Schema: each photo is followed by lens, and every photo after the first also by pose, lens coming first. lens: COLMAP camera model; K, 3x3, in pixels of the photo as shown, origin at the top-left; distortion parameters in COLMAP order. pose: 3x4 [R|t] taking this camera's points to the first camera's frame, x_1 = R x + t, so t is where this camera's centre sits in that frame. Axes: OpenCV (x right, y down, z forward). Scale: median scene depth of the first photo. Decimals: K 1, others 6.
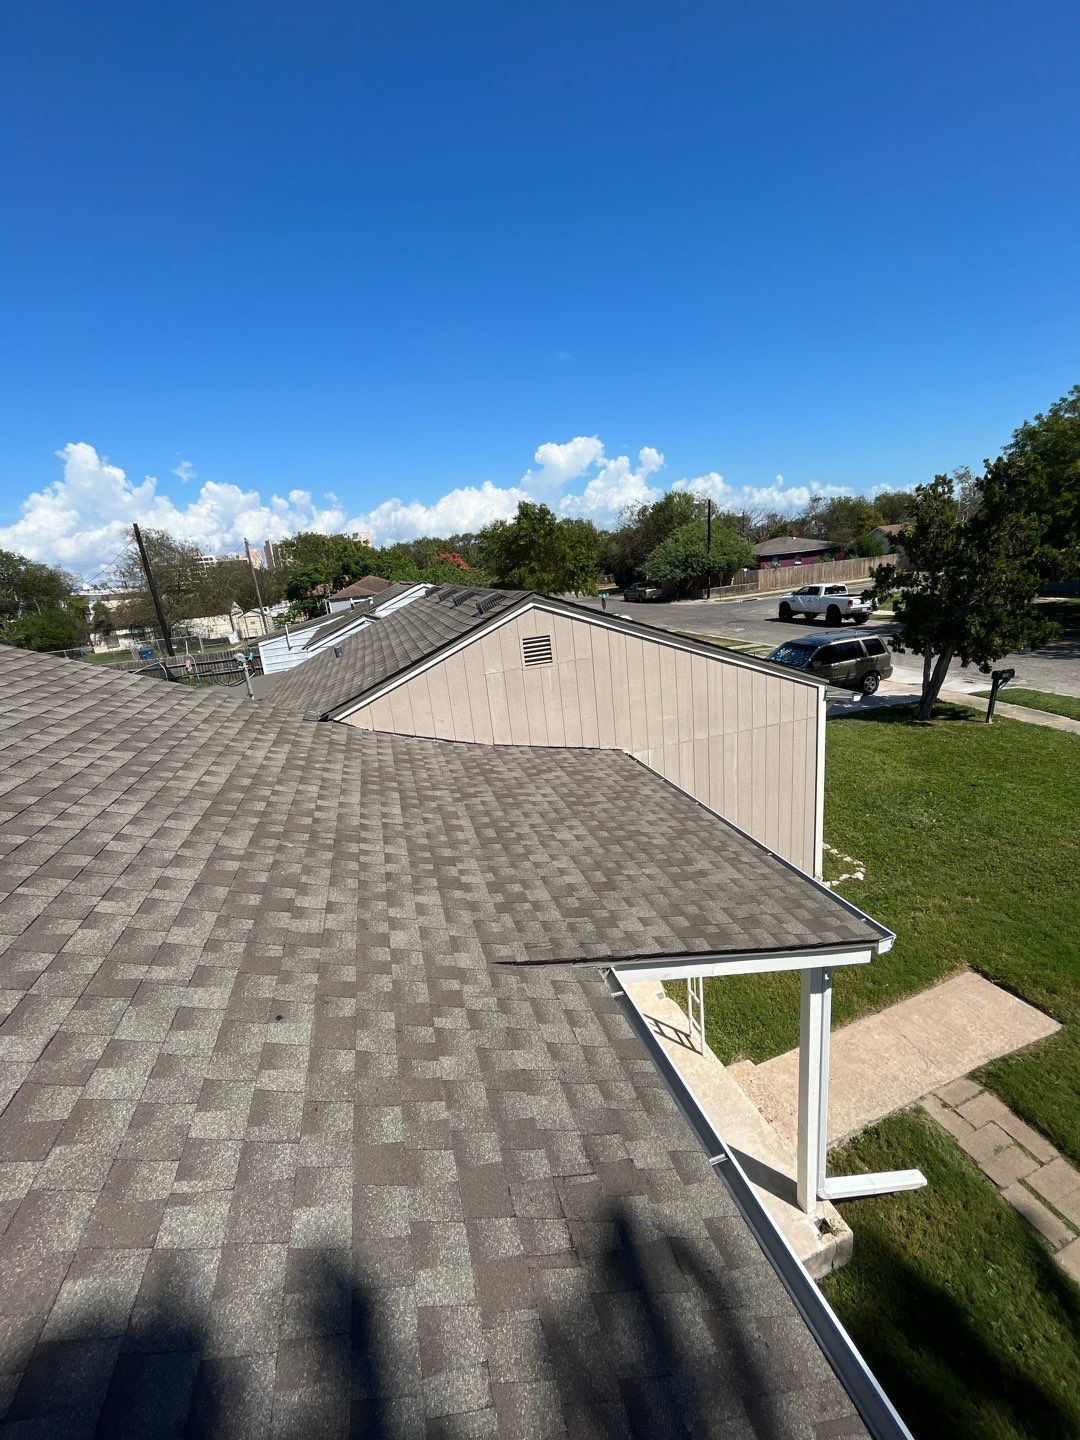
lens RADIAL K [[587.4, 0, 545.2], [0, 587.4, 718.1], [0, 0, 1]] dist [-0.004197, -0.000310]
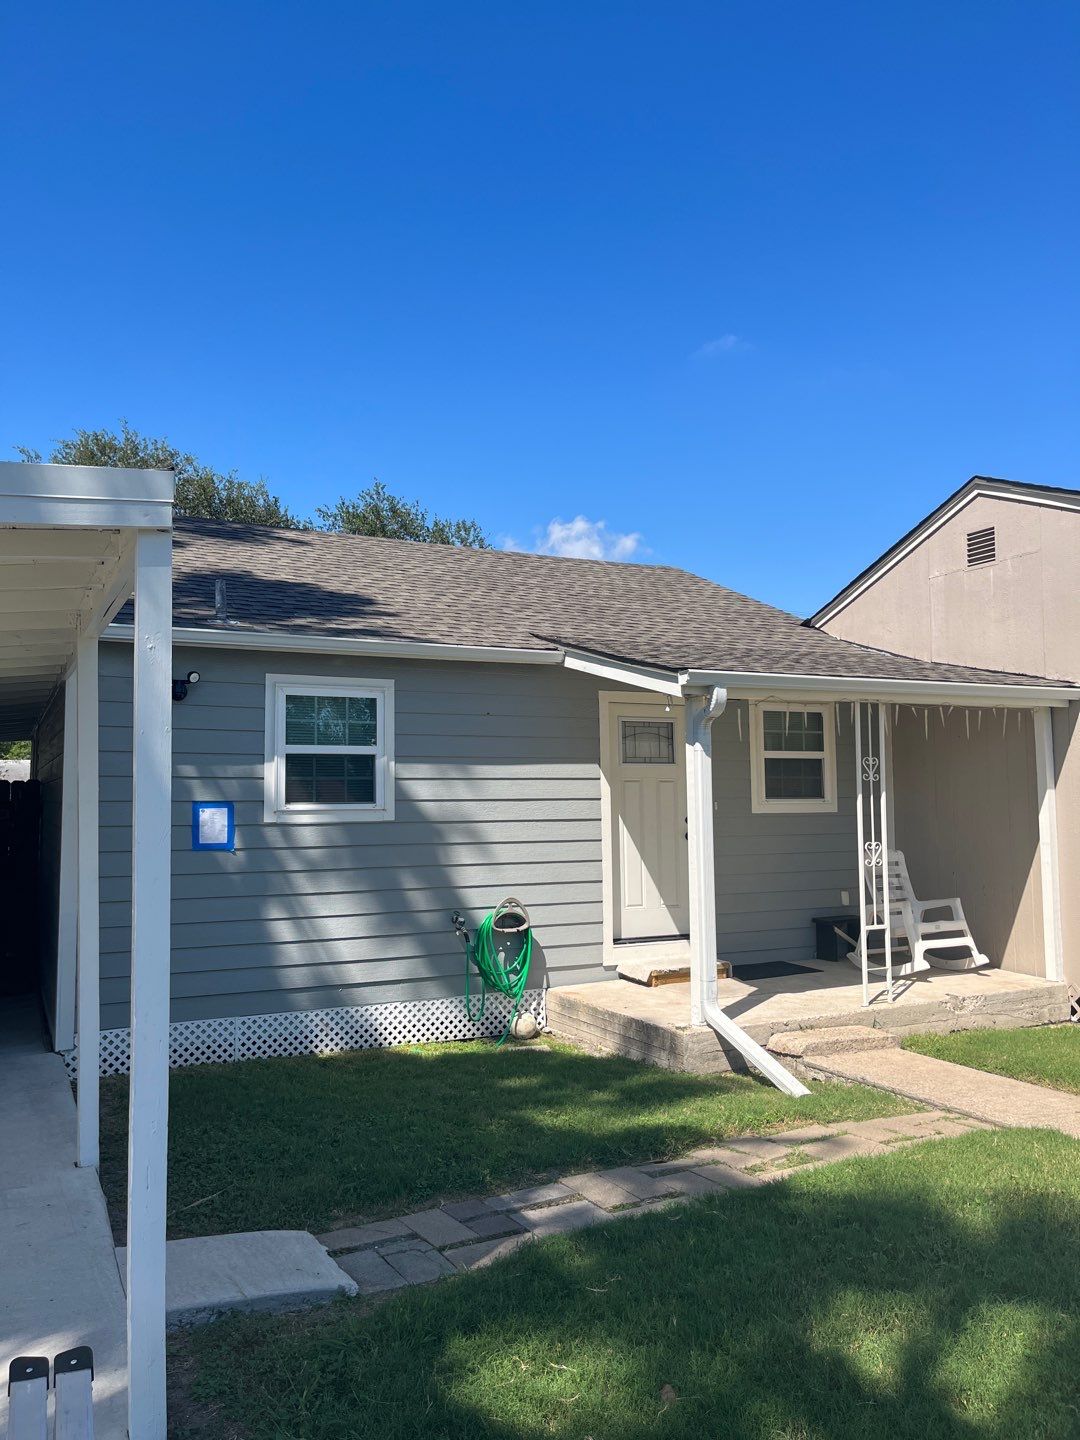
lens RADIAL K [[1094.8, 0, 549.3], [0, 1094.8, 728.0], [0, 0, 1]] dist [0.066267, -0.108686]
pose [[0.176097, 0.032472, -0.983837, 0.273405], [-0.269267, 0.962926, -0.016414, 0.061510], [0.946829, 0.267806, 0.178312, 0.043347]]
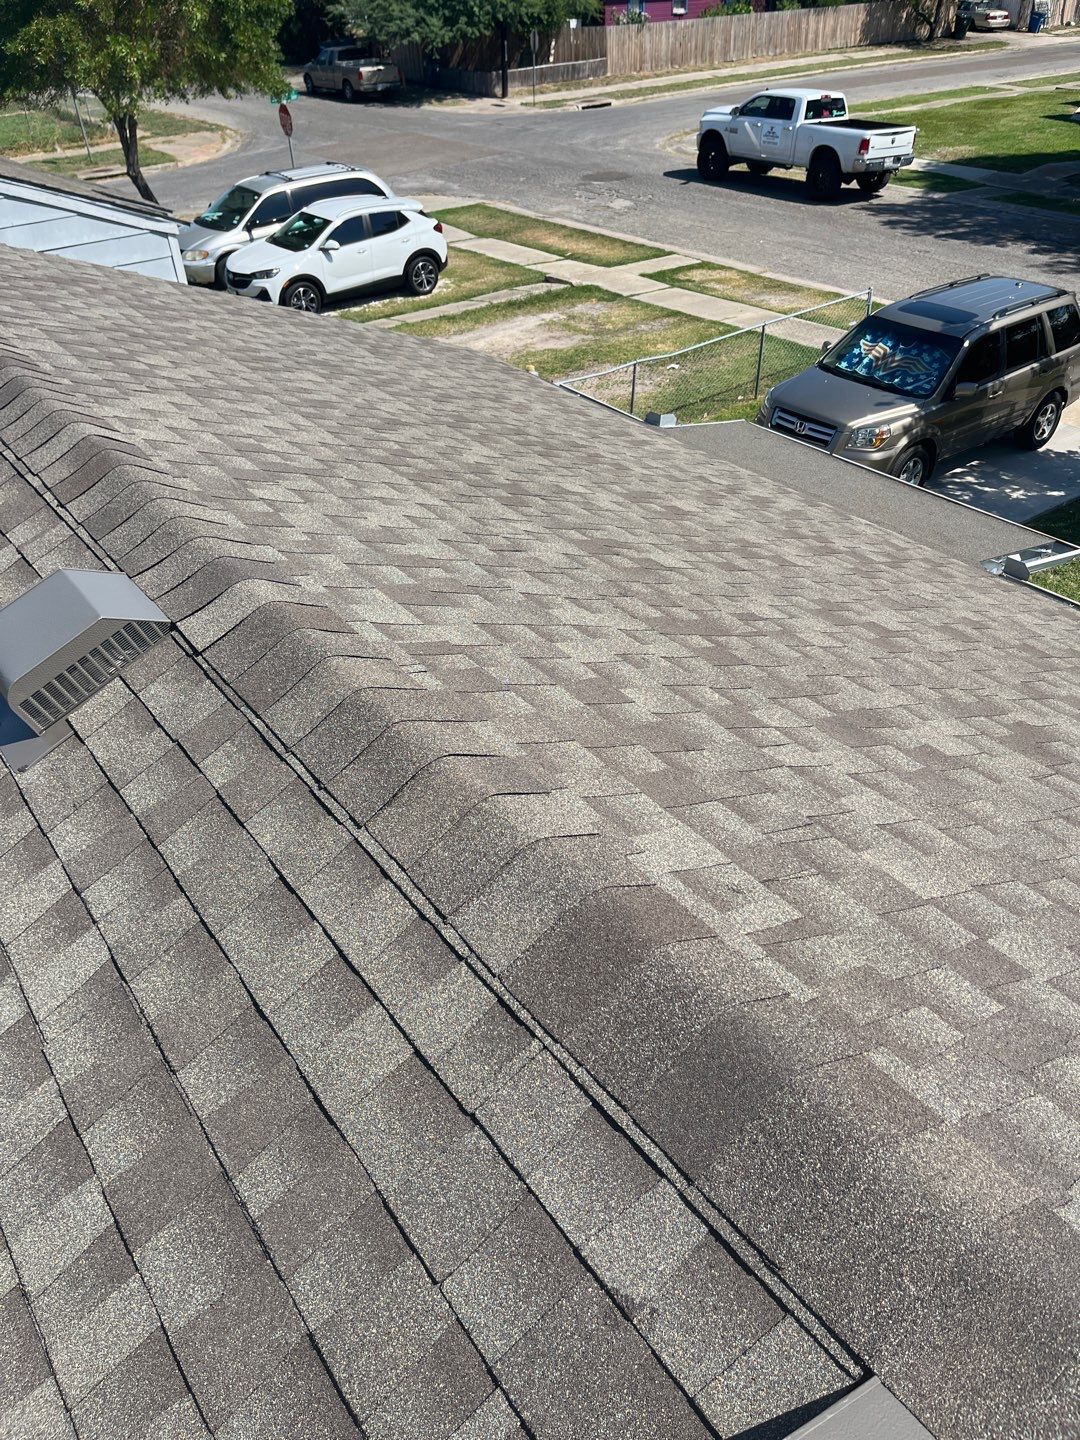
lens RADIAL K [[1094.8, 0, 549.3], [0, 1094.8, 728.0], [0, 0, 1]] dist [0.066267, -0.108686]
pose [[0.938854, -0.146159, 0.311756, -0.029781], [0.032856, 0.939331, 0.341434, -0.072850], [-0.342746, -0.310313, 0.886697, 0.194343]]
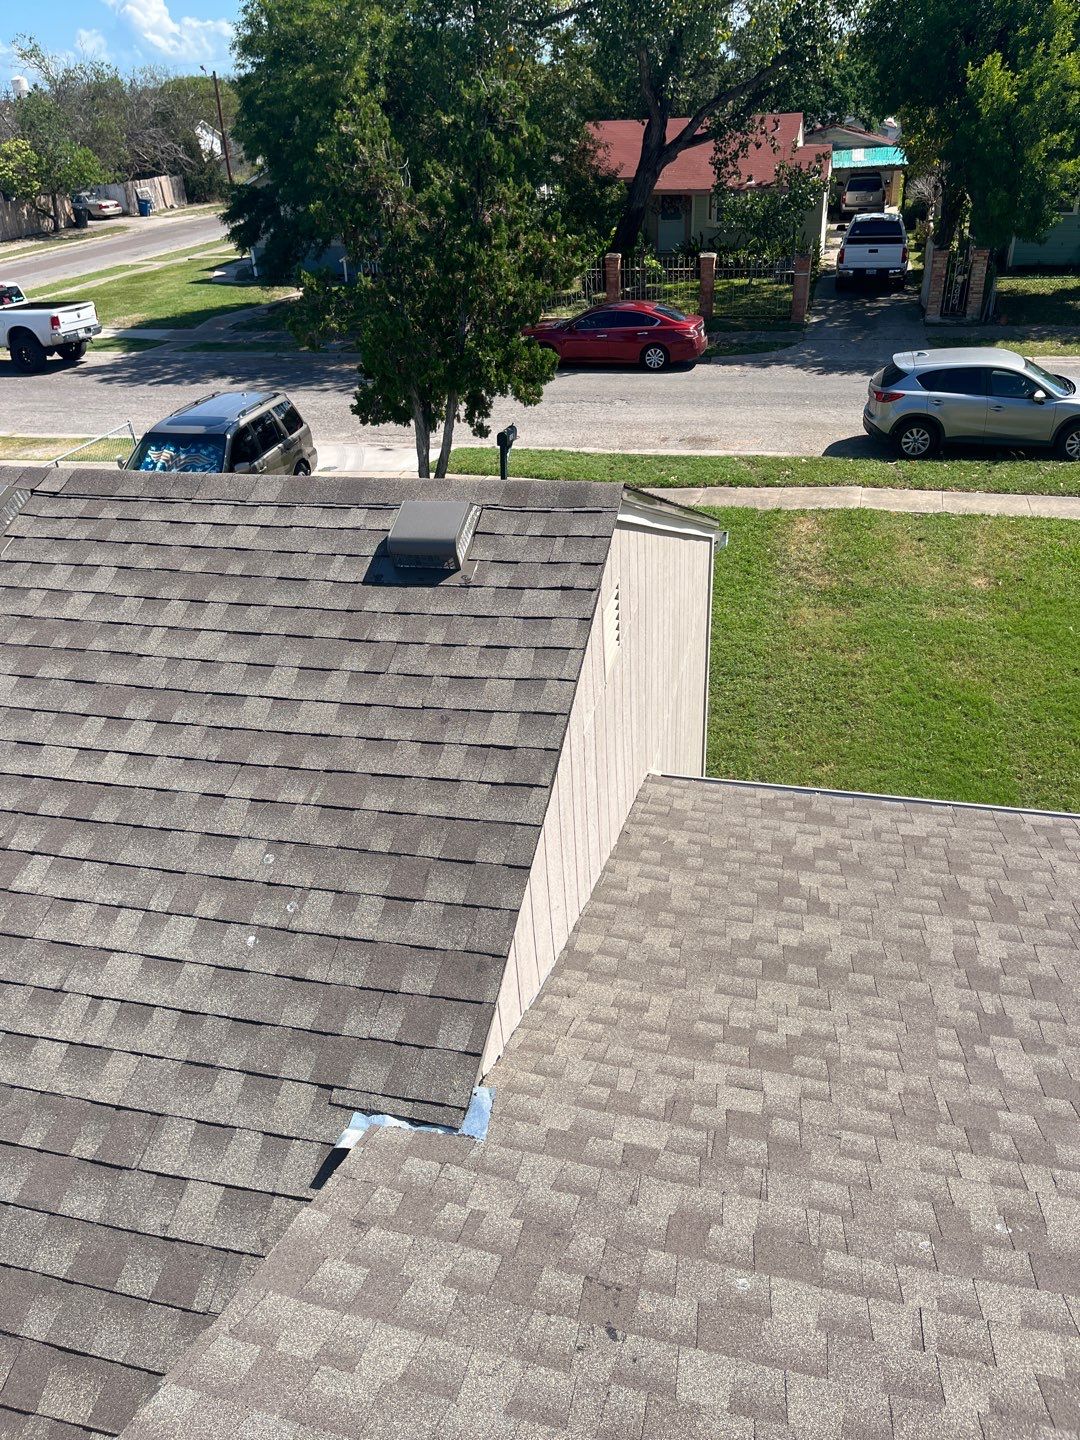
lens RADIAL K [[1090.9, 0, 540.0], [0, 1090.9, 720.0], [0, 0, 1]] dist [0.050707, -0.064099]
pose [[0.516000, -0.364417, 0.775206, -0.122271], [0.224387, 0.930895, 0.288246, -0.054672], [-0.826677, 0.025211, 0.562112, 0.124175]]
